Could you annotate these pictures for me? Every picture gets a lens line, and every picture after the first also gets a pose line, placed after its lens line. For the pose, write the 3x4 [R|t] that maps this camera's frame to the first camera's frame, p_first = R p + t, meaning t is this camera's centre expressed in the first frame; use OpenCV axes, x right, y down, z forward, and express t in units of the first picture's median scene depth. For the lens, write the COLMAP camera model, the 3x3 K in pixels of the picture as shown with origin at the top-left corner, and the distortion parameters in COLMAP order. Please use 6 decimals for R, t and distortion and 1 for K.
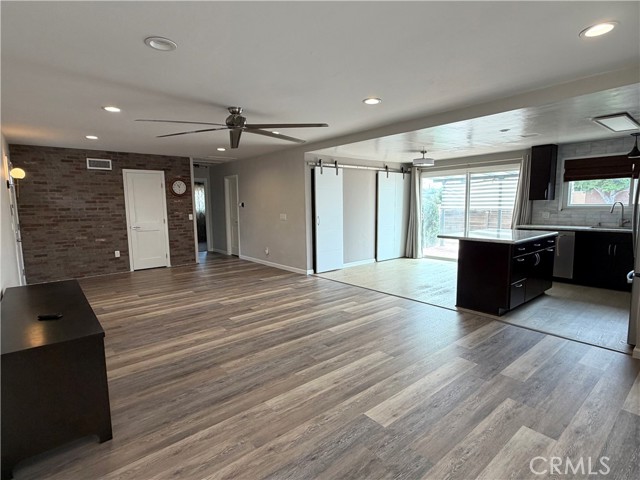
lens RADIAL K [[332.1, 0, 320.3], [0, 332.1, 239.1], [0, 0, 1]] dist [-0.006763, -0.000604]
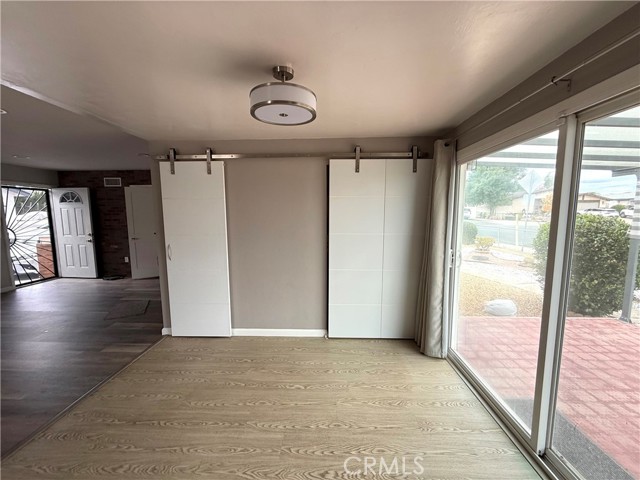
lens RADIAL K [[257.9, 0, 315.5], [0, 257.9, 240.5], [0, 0, 1]] dist [0.000465, 0.000022]
pose [[0.741111, 0.084279, -0.666072, 0.437593], [-0.080008, 0.996107, 0.037017, -0.099992], [0.666599, 0.025857, 0.744968, 0.719944]]
